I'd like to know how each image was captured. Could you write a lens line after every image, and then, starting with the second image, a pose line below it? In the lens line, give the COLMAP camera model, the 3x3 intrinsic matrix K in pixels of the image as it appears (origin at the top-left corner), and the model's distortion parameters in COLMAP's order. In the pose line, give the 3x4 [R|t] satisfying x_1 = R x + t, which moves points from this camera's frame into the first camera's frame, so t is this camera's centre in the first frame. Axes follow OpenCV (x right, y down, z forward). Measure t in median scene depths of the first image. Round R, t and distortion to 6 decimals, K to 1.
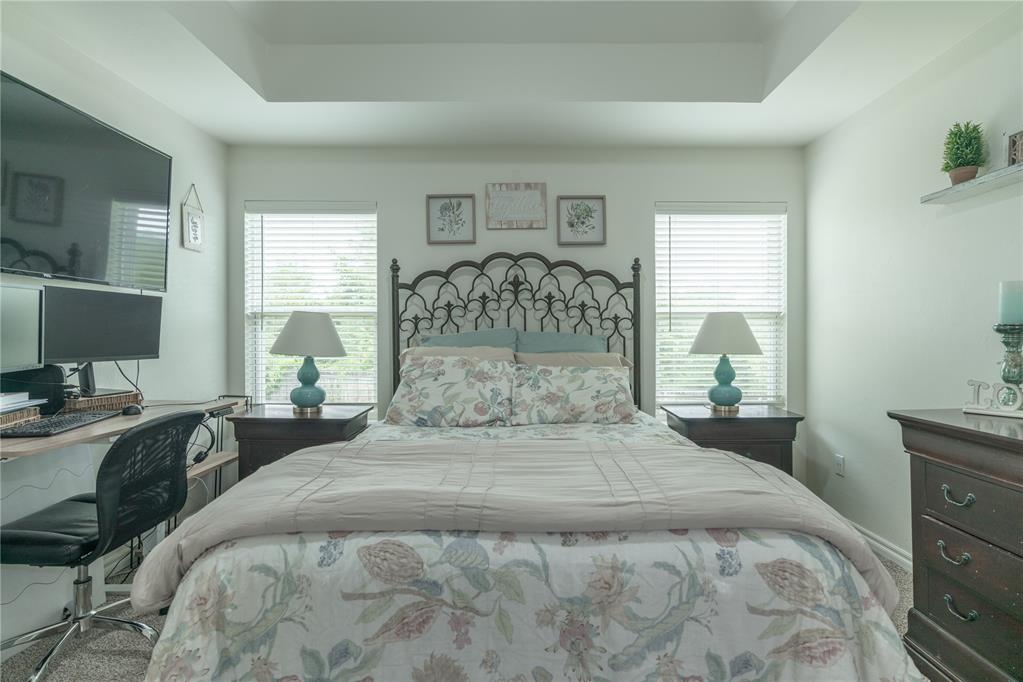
lens RADIAL K [[462.4, 0, 530.3], [0, 462.4, 340.7], [0, 0, 1]] dist [0.004149, -0.007607]
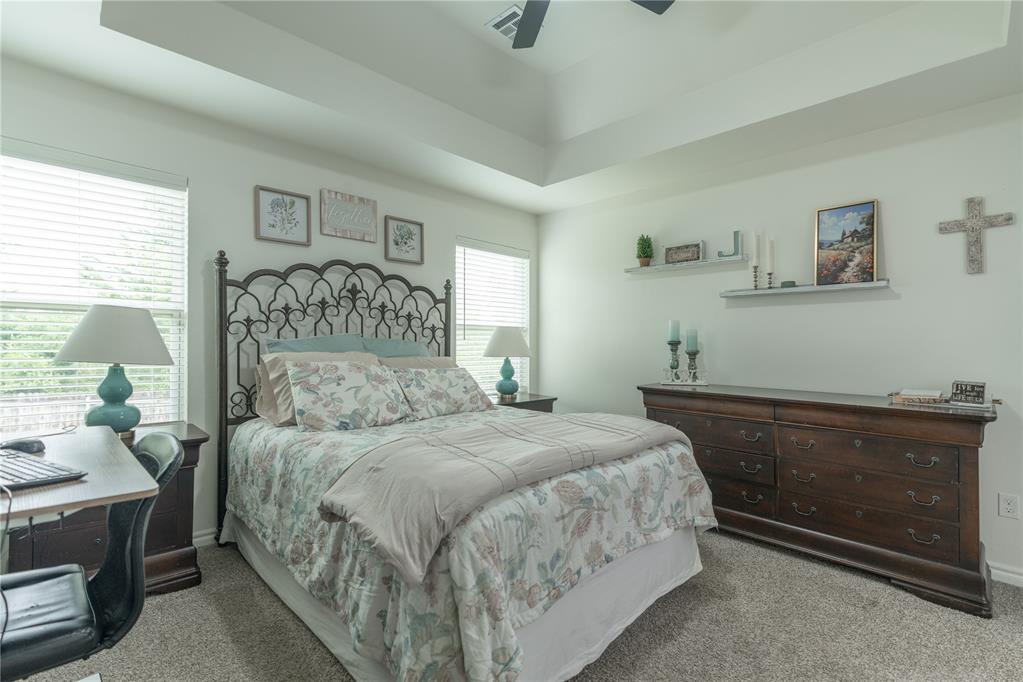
lens RADIAL K [[462.4, 0, 508.2], [0, 462.4, 336.0], [0, 0, 1]] dist [0.004149, -0.007607]
pose [[0.720793, 0.021405, 0.692820, -0.527177], [-0.008377, 0.999719, -0.022172, -0.002815], [-0.693100, 0.010177, 0.720770, 0.006843]]
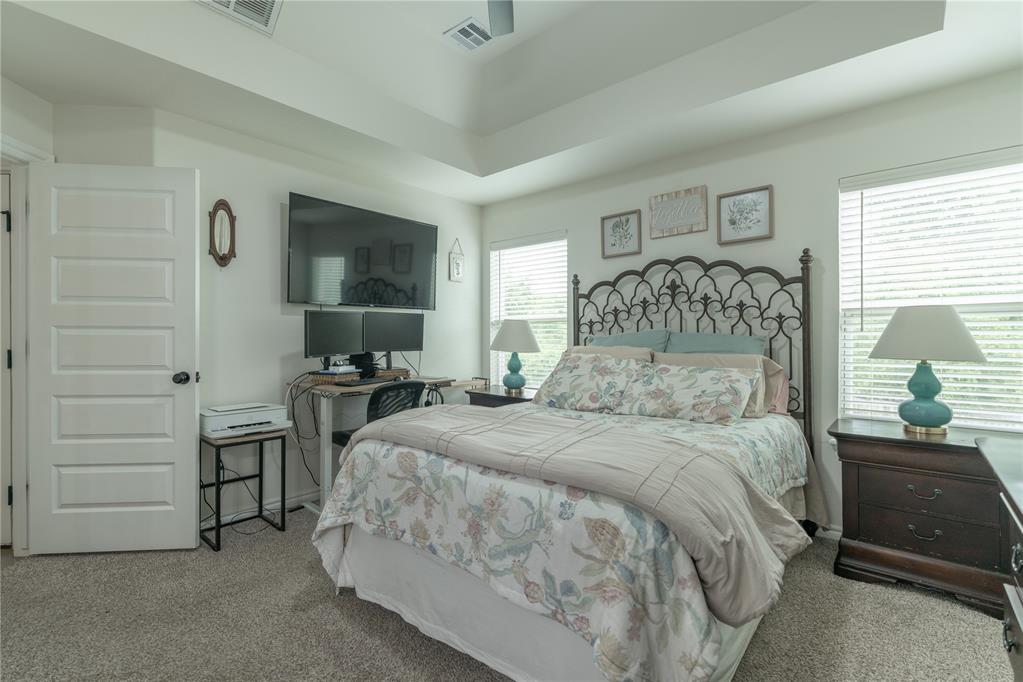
lens RADIAL K [[462.4, 0, 515.4], [0, 462.4, 337.1], [0, 0, 1]] dist [0.004149, -0.007607]
pose [[0.753083, -0.001170, -0.657925, 0.412596], [-0.004375, 0.999967, -0.006786, -0.000942], [0.657911, 0.007989, 0.753053, -0.030719]]
